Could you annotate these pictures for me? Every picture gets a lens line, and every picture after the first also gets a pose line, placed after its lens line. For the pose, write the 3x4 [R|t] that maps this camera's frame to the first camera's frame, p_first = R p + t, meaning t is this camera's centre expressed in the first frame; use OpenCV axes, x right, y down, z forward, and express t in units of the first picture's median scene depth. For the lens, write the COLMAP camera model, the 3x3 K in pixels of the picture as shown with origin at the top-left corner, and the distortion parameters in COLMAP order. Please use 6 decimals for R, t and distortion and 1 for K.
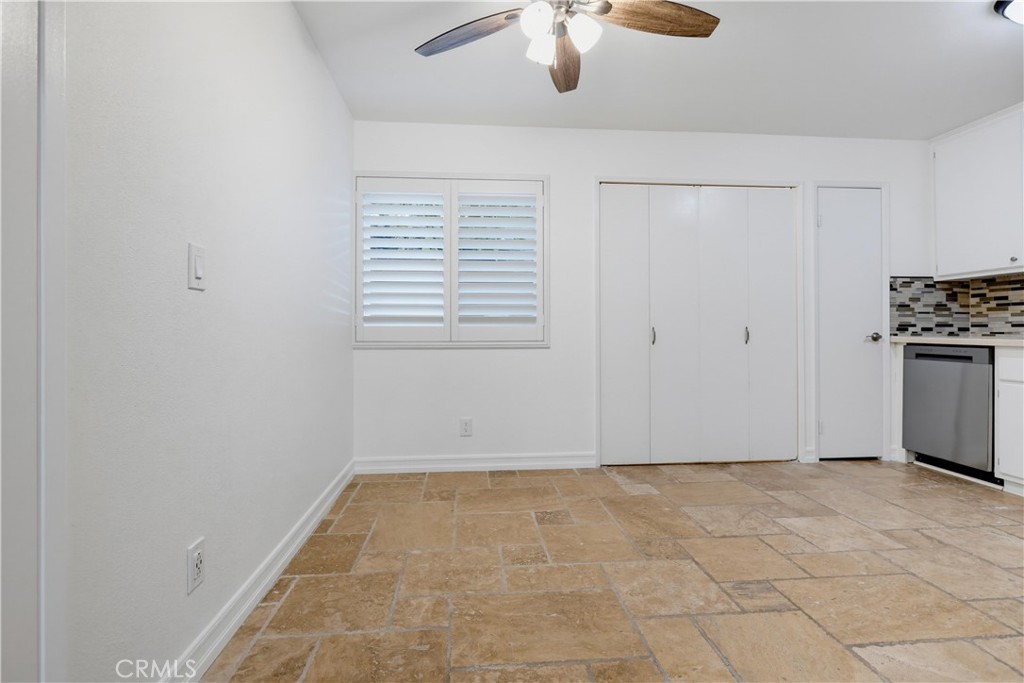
lens RADIAL K [[498.7, 0, 509.1], [0, 498.7, 328.5], [0, 0, 1]] dist [-0.000968, 0.001606]
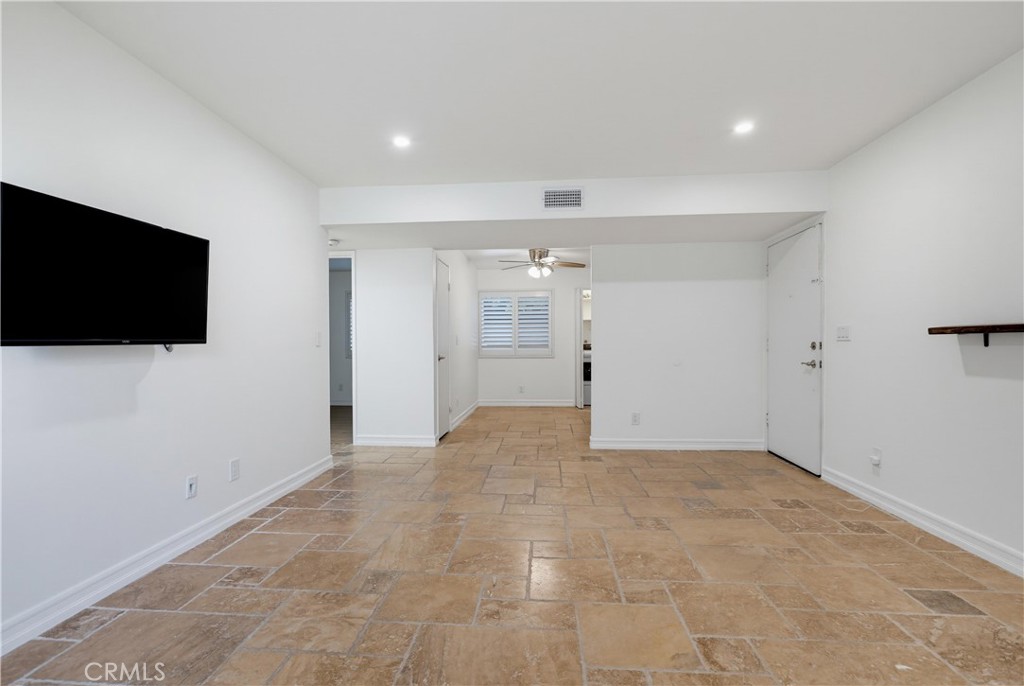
lens RADIAL K [[474.4, 0, 502.8], [0, 474.4, 347.7], [0, 0, 1]] dist [-0.001820, 0.000705]
pose [[0.984253, -0.003047, -0.176738, 0.328579], [0.004698, 0.999949, 0.008922, -0.046022], [0.176702, -0.009612, 0.984218, -1.839263]]
